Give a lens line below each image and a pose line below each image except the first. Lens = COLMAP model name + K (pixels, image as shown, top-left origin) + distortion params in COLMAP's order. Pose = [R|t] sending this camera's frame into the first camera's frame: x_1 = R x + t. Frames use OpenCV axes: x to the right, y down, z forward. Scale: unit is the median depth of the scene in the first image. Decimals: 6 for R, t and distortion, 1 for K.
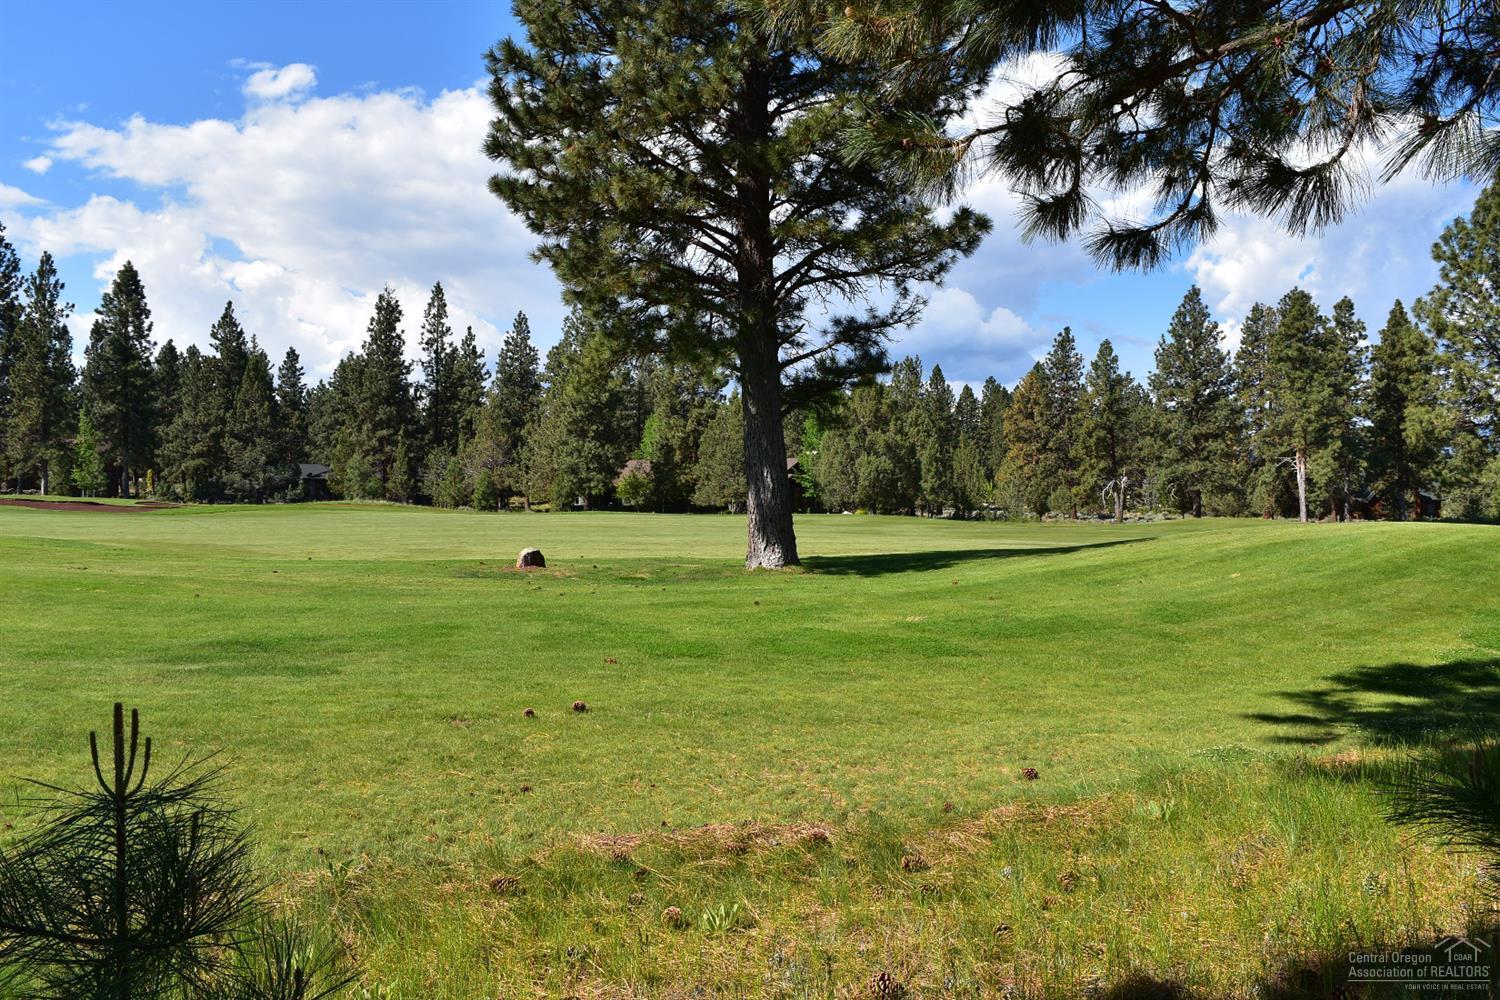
lens RADIAL K [[1181.6, 0, 742.8], [0, 1181.6, 494.8], [0, 0, 1]] dist [-0.096640, 0.026815]
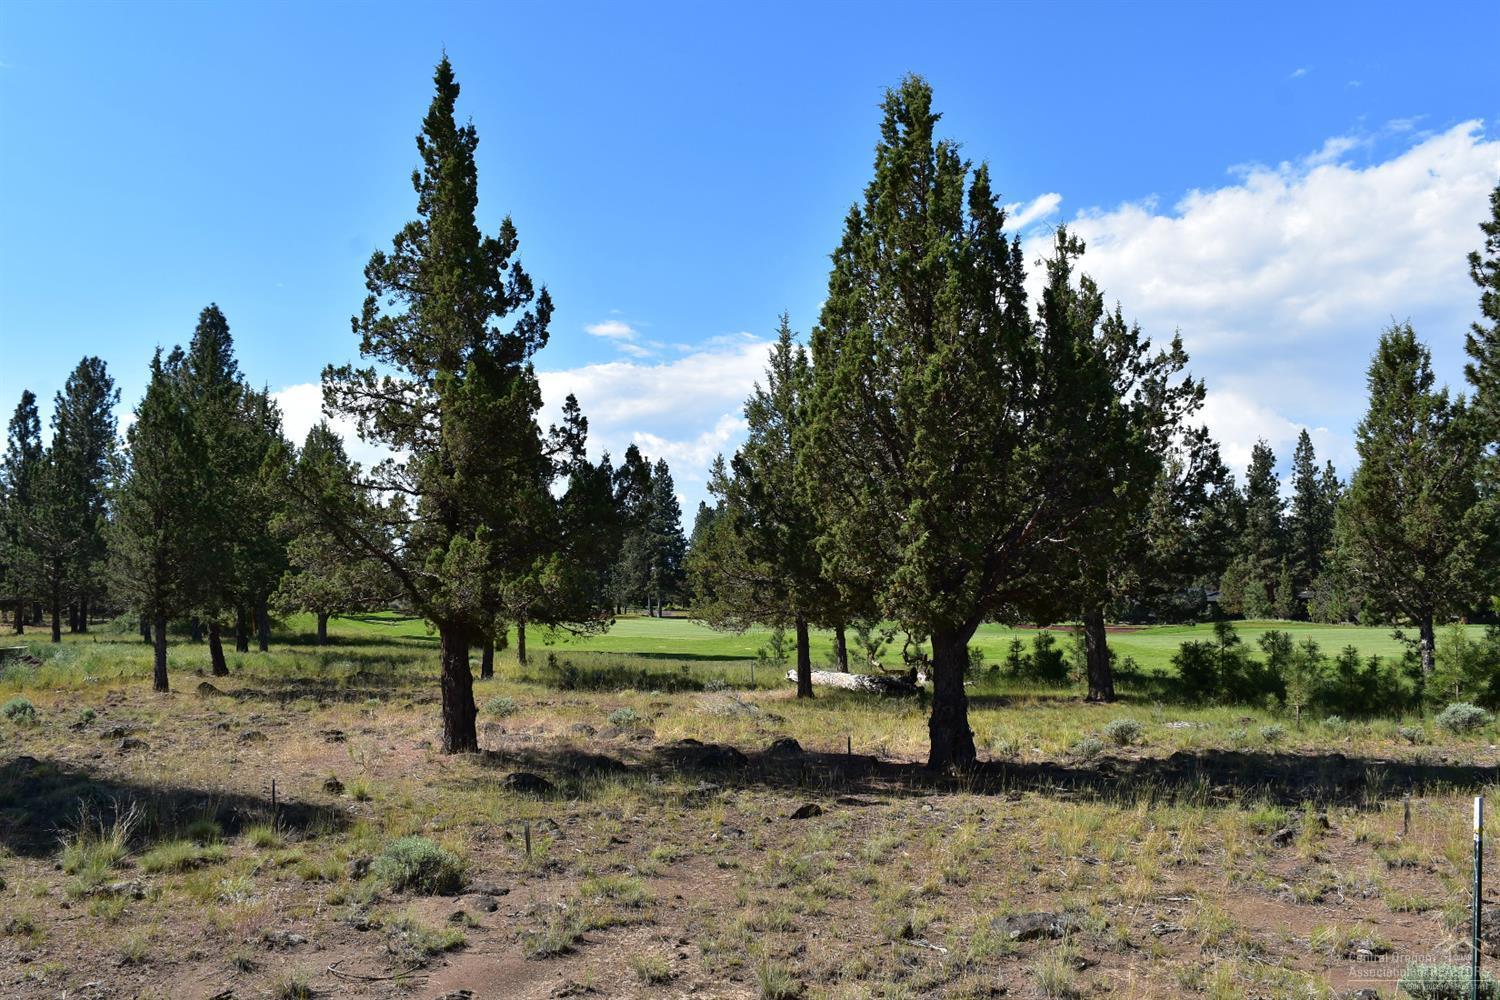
lens RADIAL K [[1181.6, 0, 748.7], [0, 1181.6, 492.3], [0, 0, 1]] dist [-0.096640, 0.026815]
pose [[0.787426, -0.079975, -0.611199, 0.003464], [0.017899, 0.994096, -0.107018, -0.006941], [0.616149, 0.073329, 0.784208, -0.277870]]
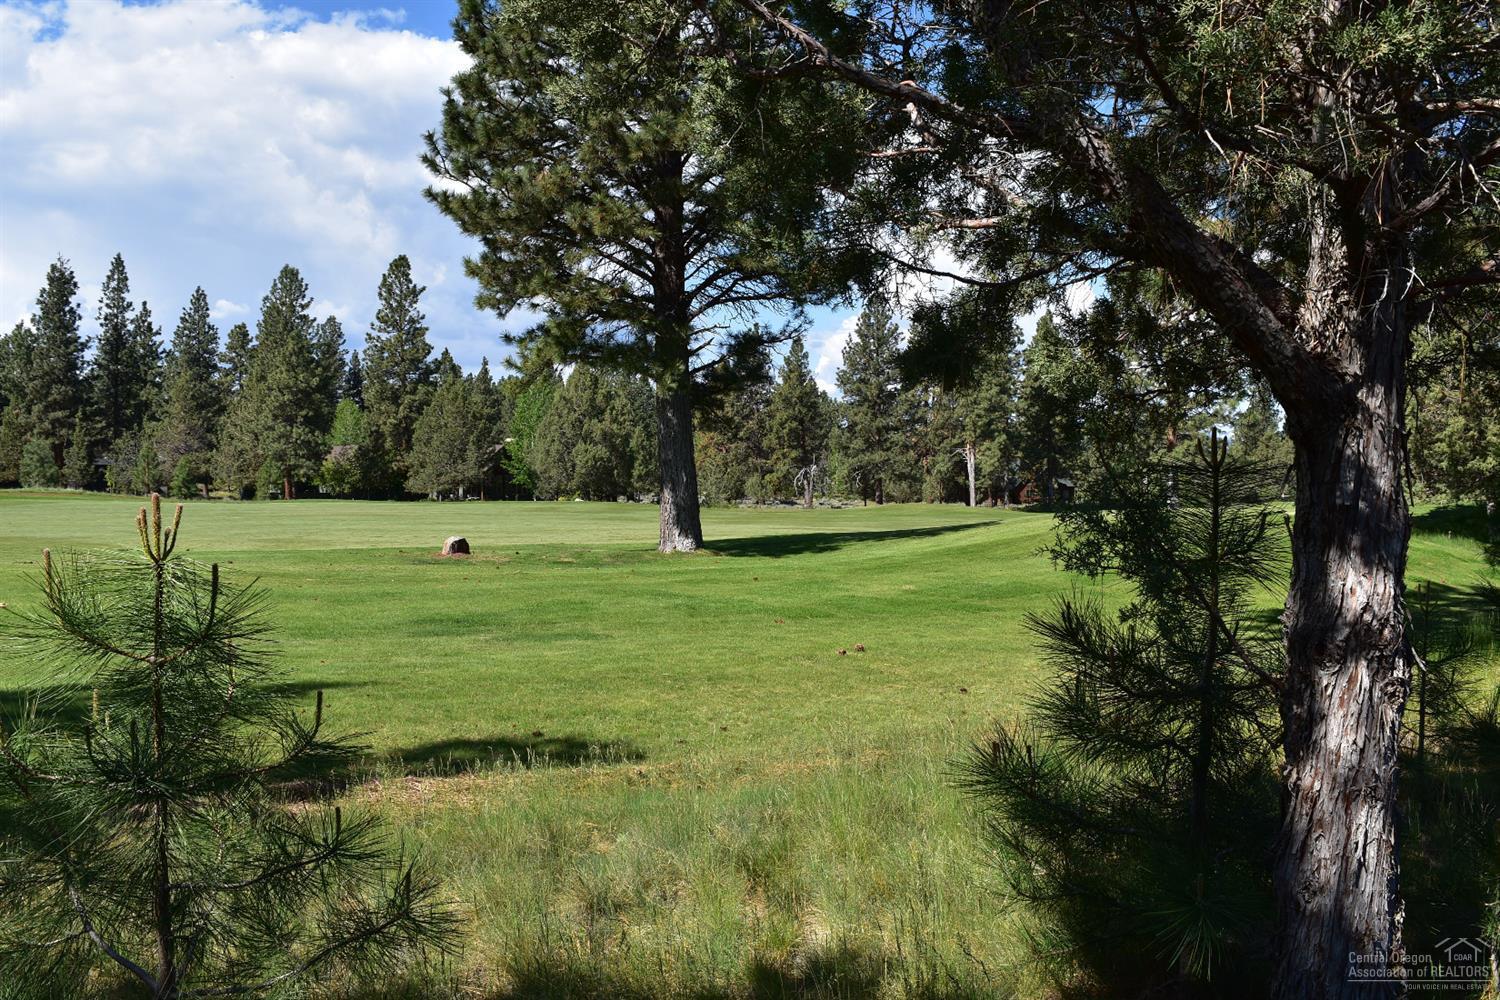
lens RADIAL K [[1181.6, 0, 746.0], [0, 1181.6, 489.3], [0, 0, 1]] dist [-0.096640, 0.026815]
pose [[0.957395, -0.000974, 0.288781, -0.052869], [-0.001147, 0.999974, 0.007176, -0.001324], [-0.288781, -0.007202, 0.957368, -0.022724]]
